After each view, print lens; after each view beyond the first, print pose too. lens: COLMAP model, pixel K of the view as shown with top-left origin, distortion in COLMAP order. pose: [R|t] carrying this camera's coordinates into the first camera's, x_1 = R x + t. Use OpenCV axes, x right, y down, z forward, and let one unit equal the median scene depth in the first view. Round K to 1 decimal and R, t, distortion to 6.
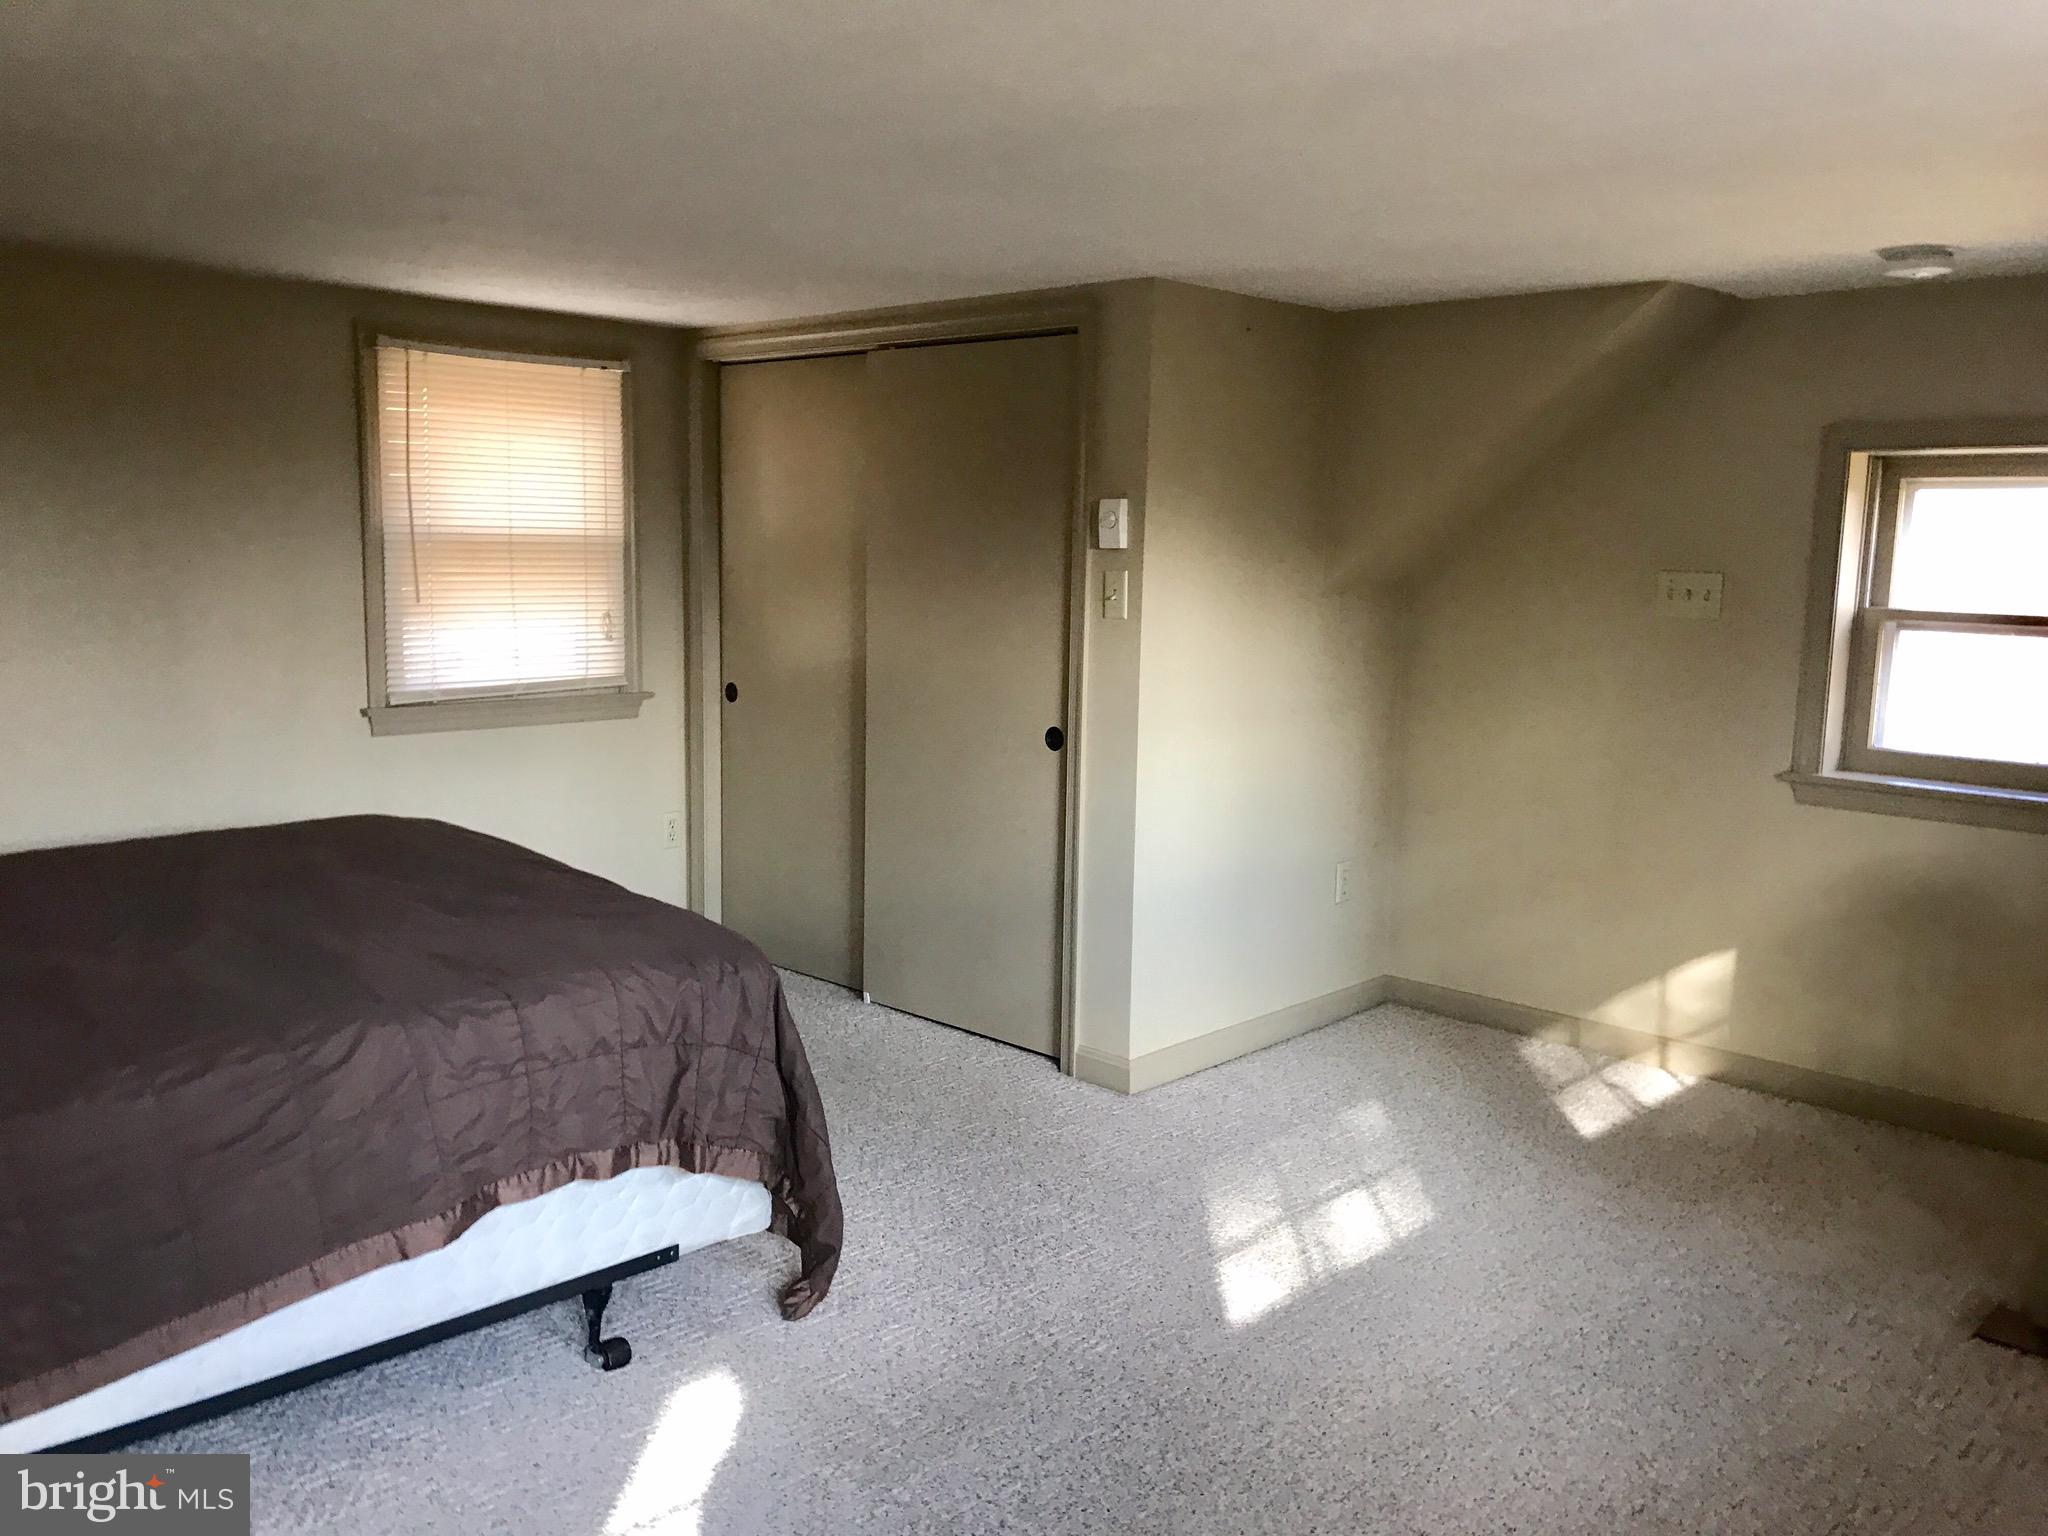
lens RADIAL K [[1725.7, 0, 1024.0], [0, 1725.7, 768.0], [0, 0, 1]] dist [0.054644, -0.012288]
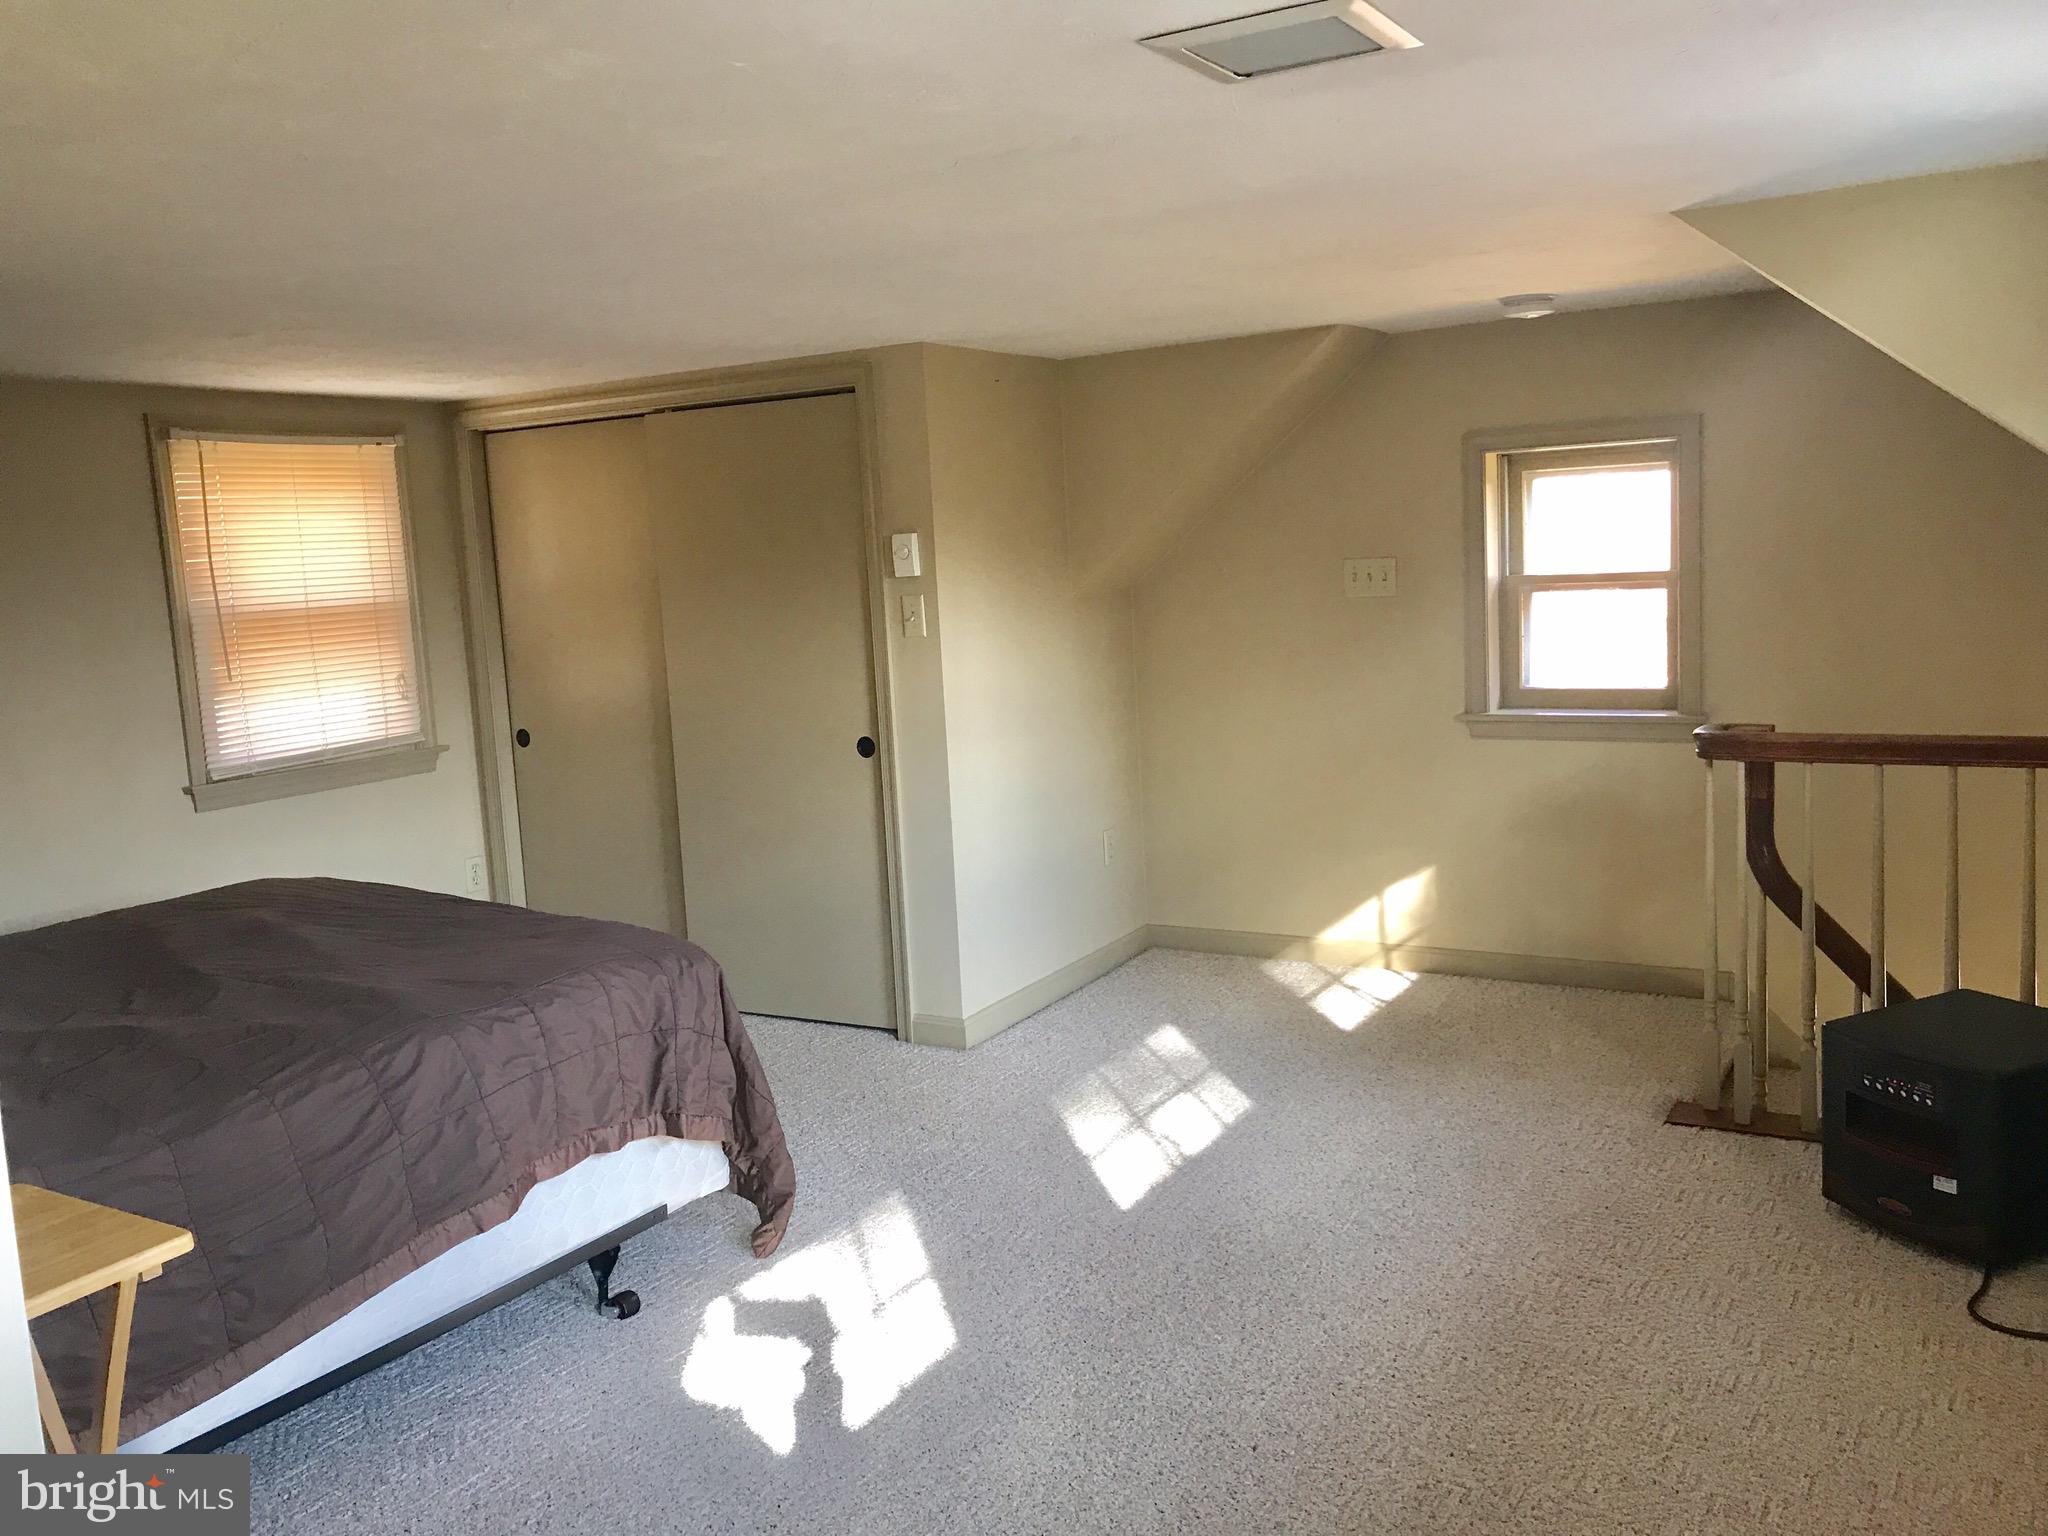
lens RADIAL K [[1683.6, 0, 1023.6], [0, 1683.6, 752.7], [0, 0, 1]] dist [0.083299, -0.082071]
pose [[0.974495, -0.101332, 0.200227, -0.109122], [0.104366, 0.994528, -0.004629, 0.002719], [-0.198663, 0.025408, 0.979739, -0.111956]]
